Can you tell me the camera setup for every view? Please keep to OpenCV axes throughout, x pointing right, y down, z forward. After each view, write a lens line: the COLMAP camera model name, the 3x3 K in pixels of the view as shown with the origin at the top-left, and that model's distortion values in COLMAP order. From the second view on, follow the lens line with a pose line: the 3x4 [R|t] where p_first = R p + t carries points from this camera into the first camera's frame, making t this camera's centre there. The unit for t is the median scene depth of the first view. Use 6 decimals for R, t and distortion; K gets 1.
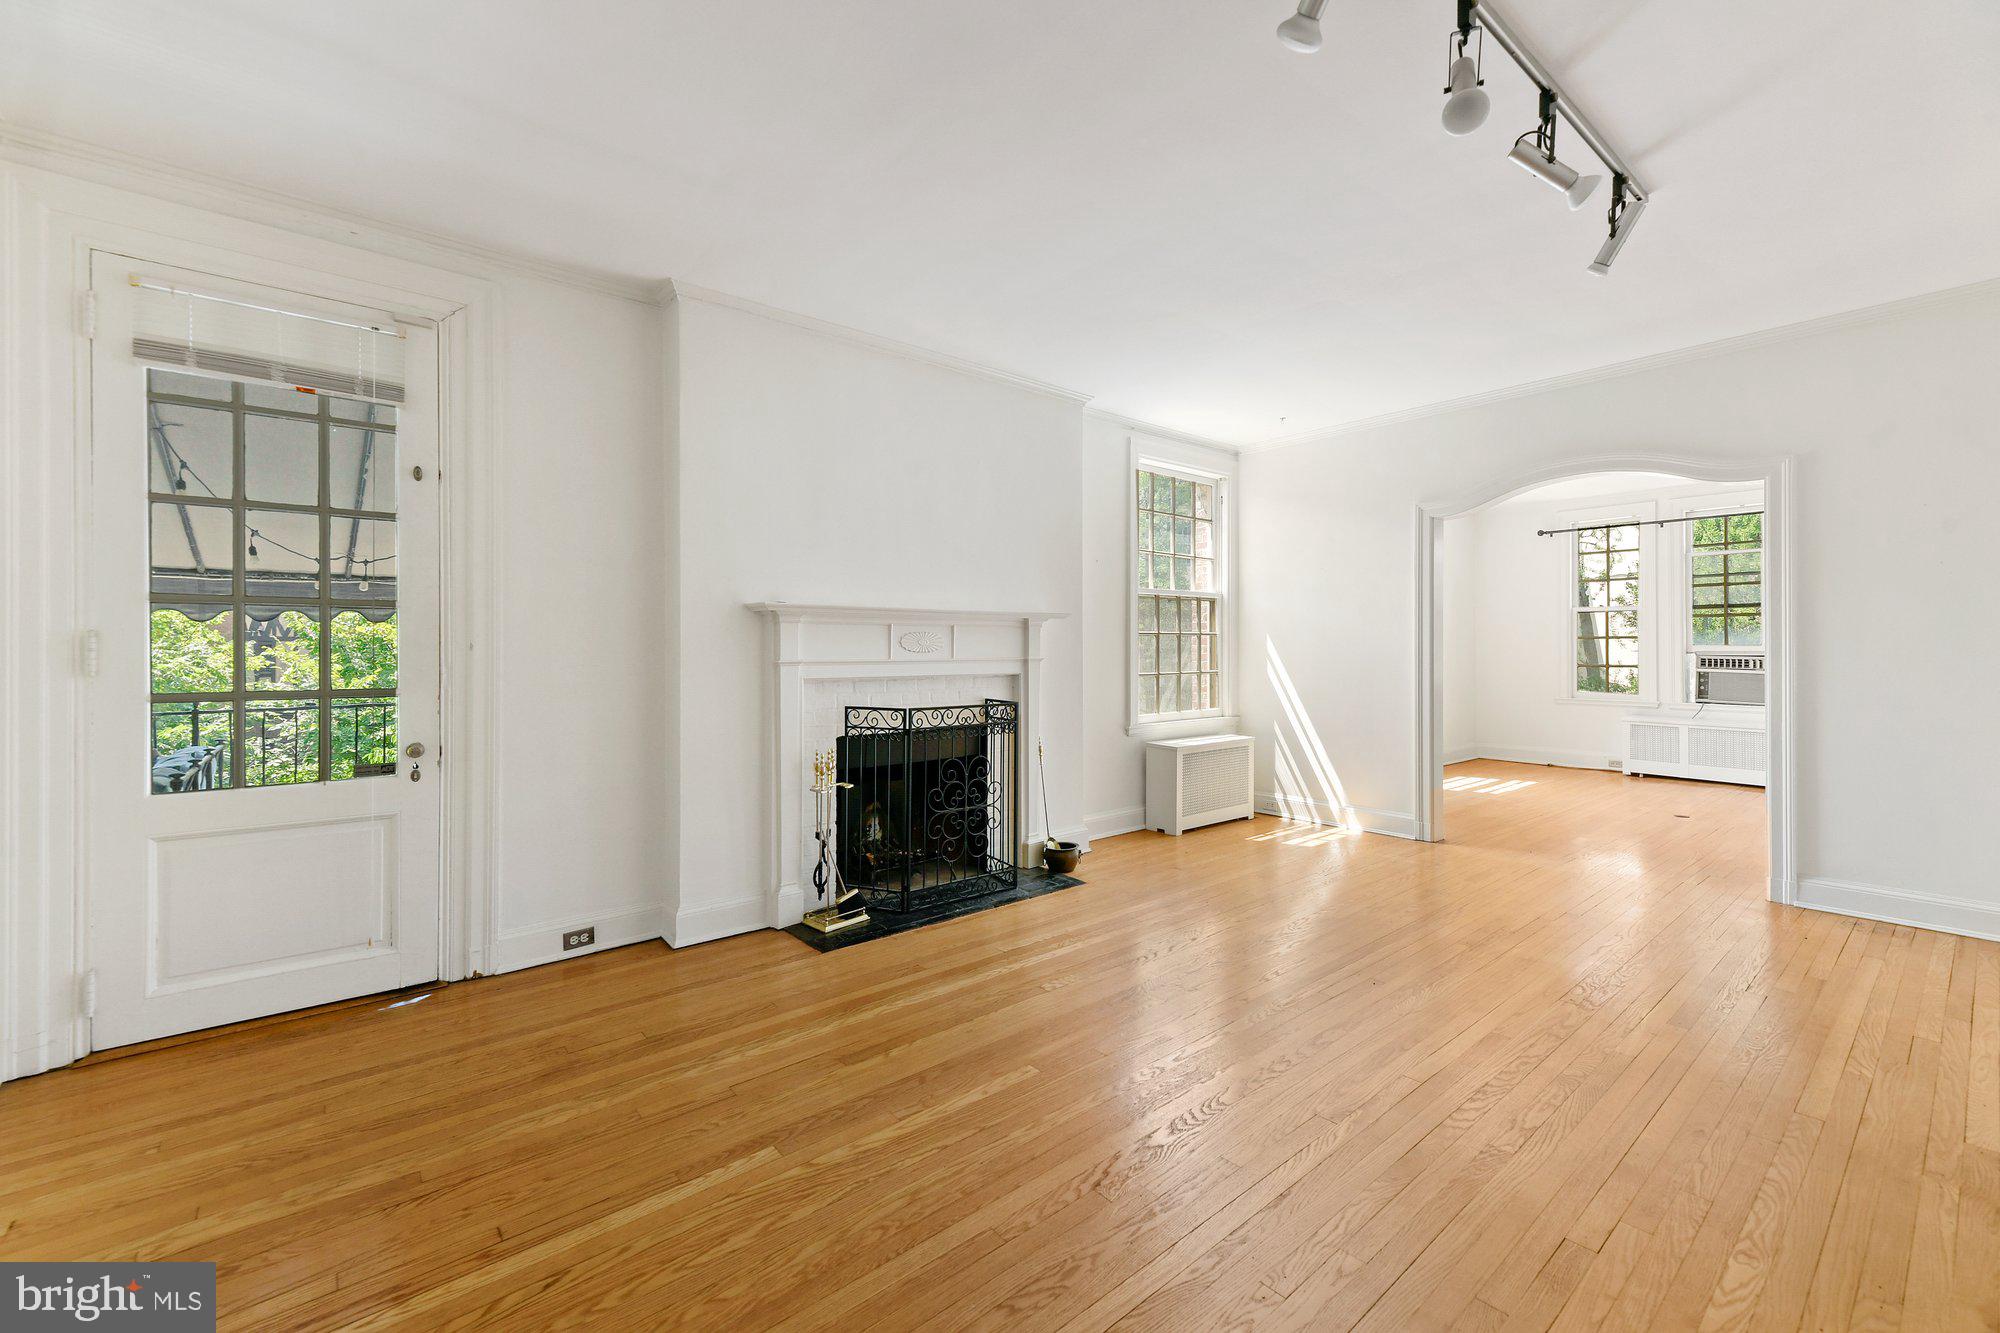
lens RADIAL K [[819.7, 0, 1008.7], [0, 819.7, 655.4], [0, 0, 1]] dist [0.008701, -0.000565]
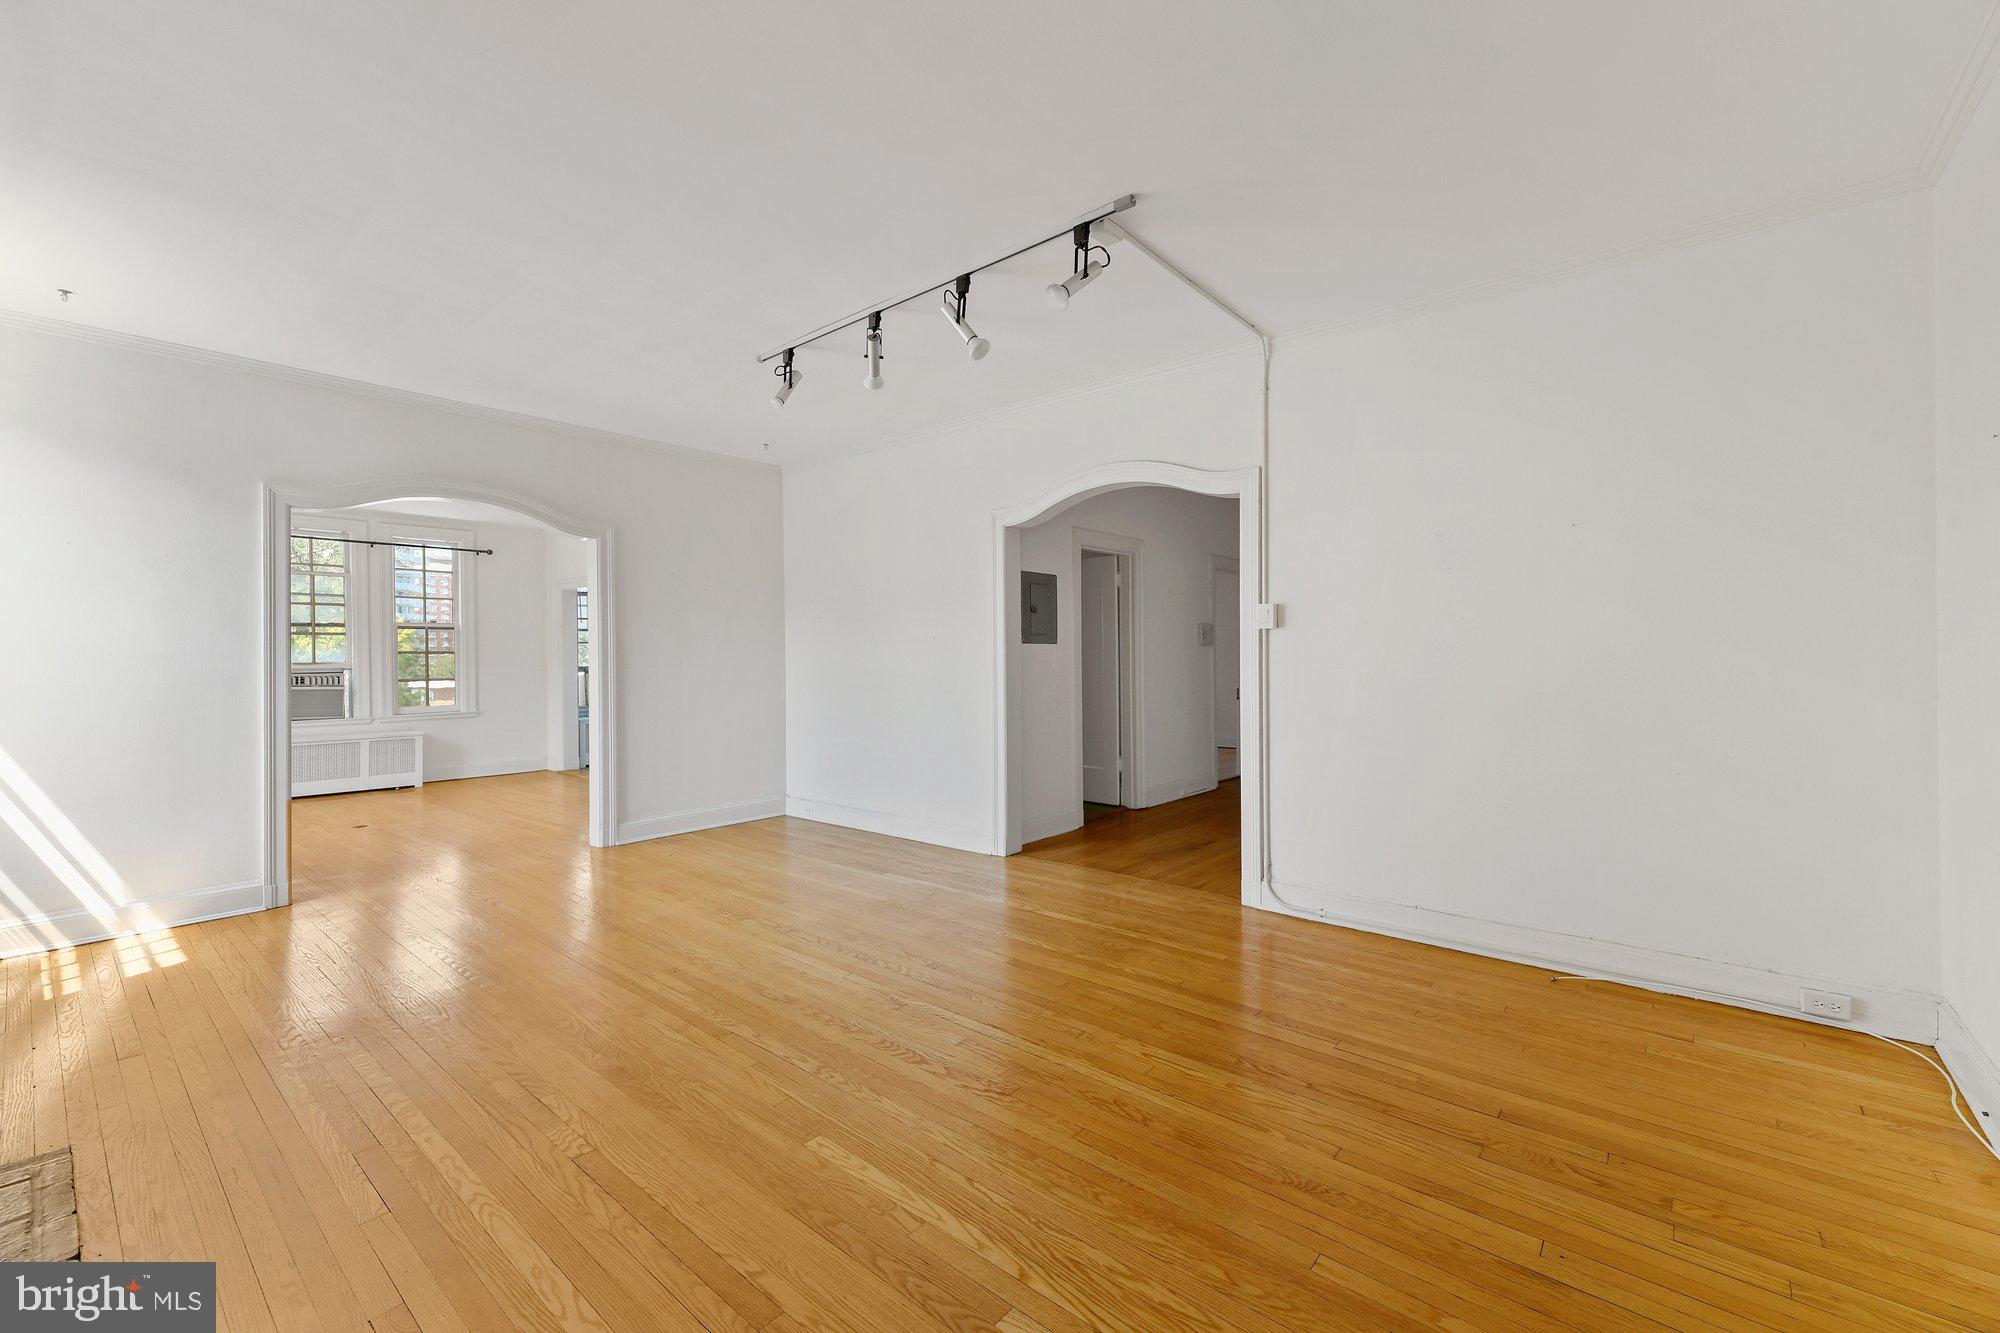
lens RADIAL K [[819.7, 0, 1008.7], [0, 819.7, 655.4], [0, 0, 1]] dist [0.008701, -0.000565]
pose [[-0.171484, 0.006177, 0.985168, -0.566085], [0.019878, 0.999798, -0.002808, -0.002832], [-0.984986, 0.019102, -0.171572, 0.609878]]
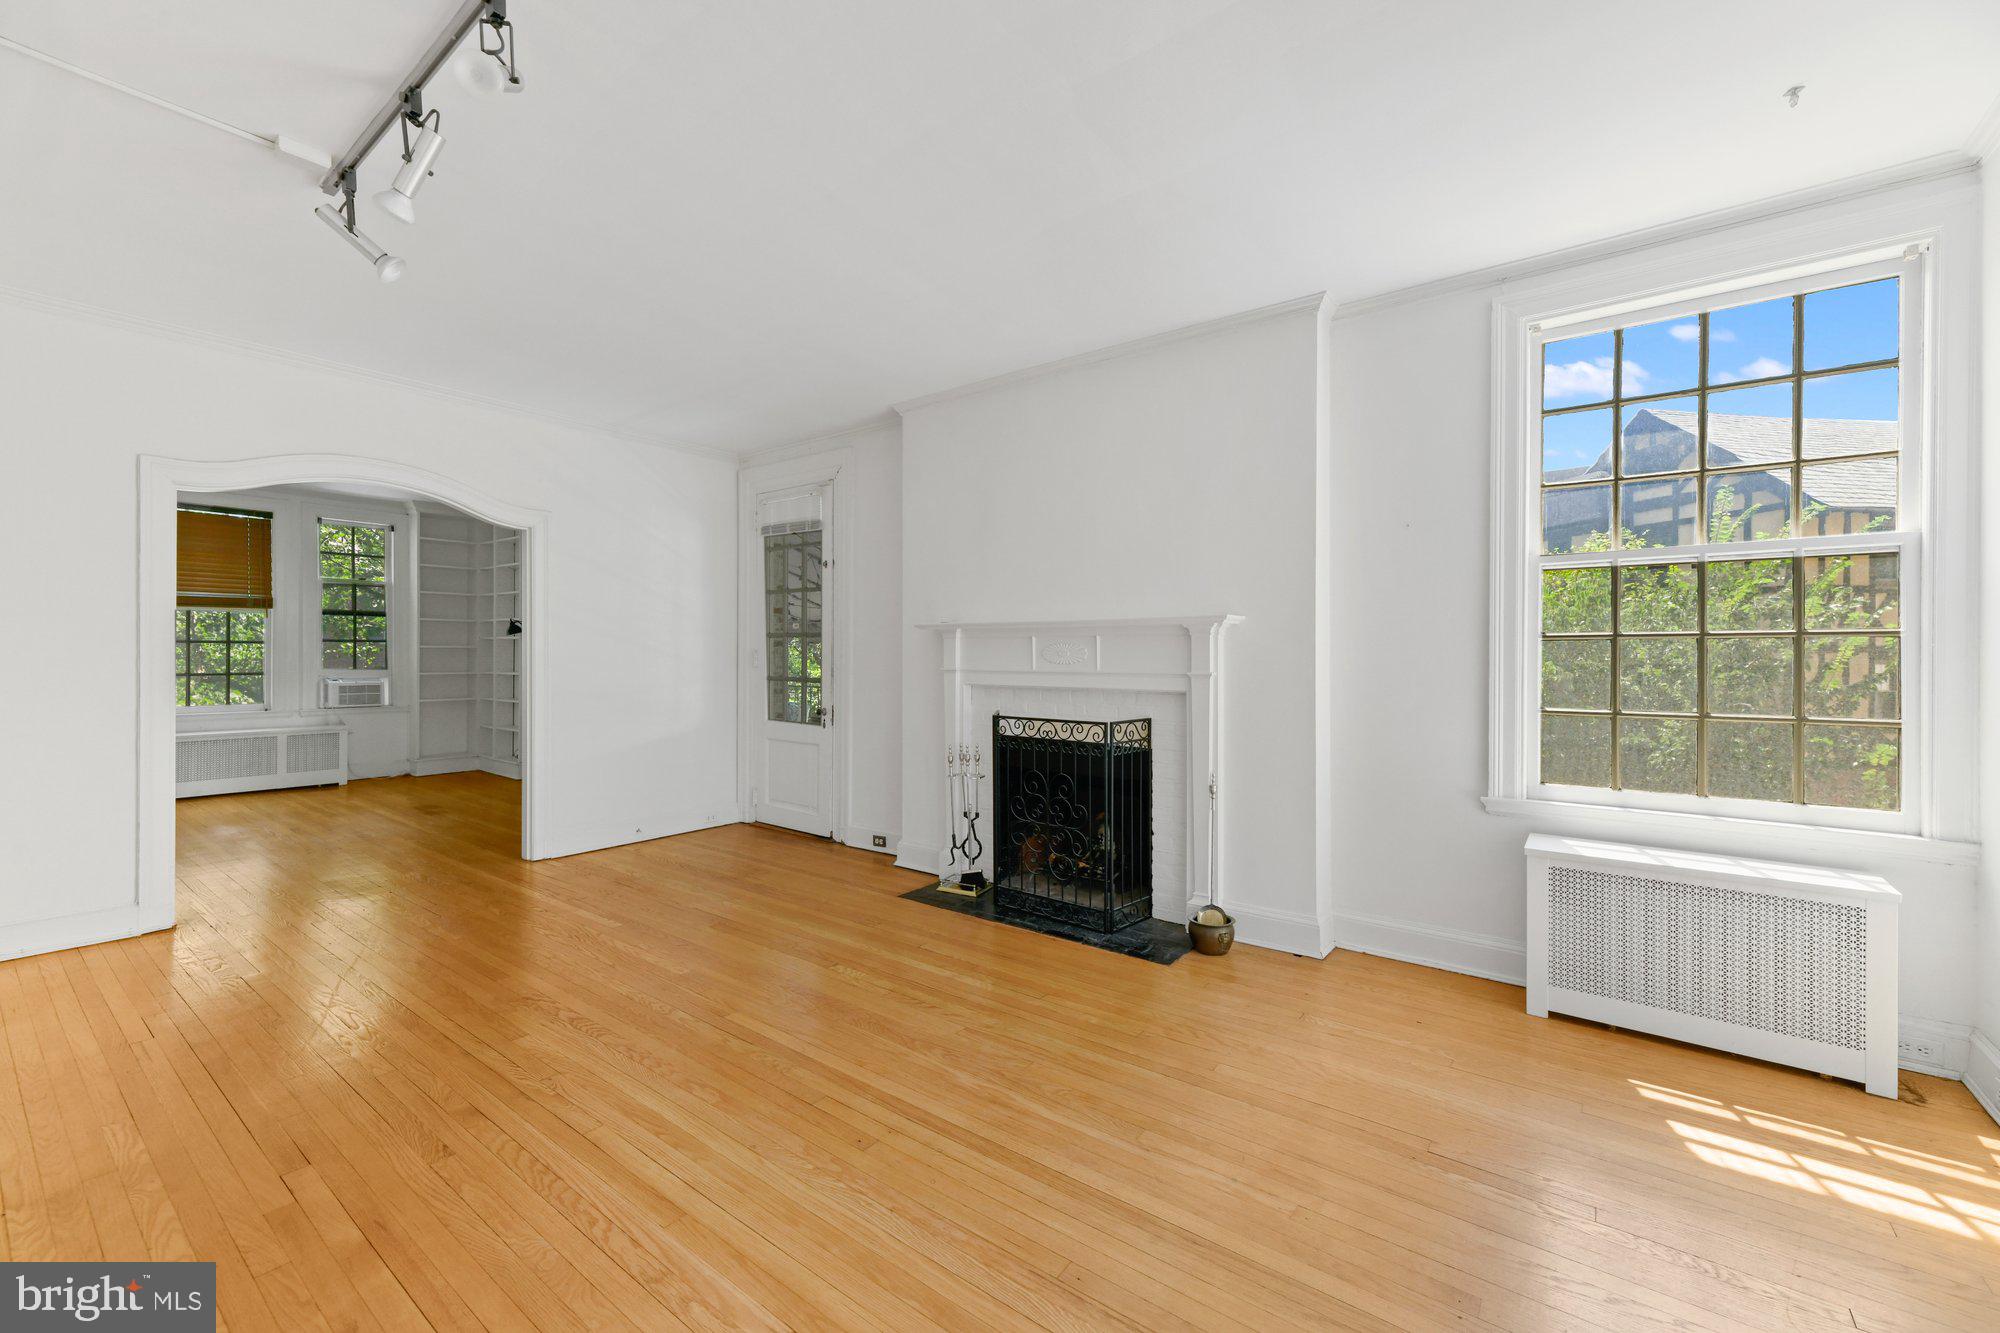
lens RADIAL K [[809.7, 0, 1000.0], [0, 809.7, 666.5], [0, 0, 1]] dist [0.019164, -0.000143]
pose [[0.220567, 0.014998, -0.975256, 0.933112], [-0.016162, 0.999801, 0.011721, -0.012280], [0.975238, 0.013177, 0.220766, 0.783159]]
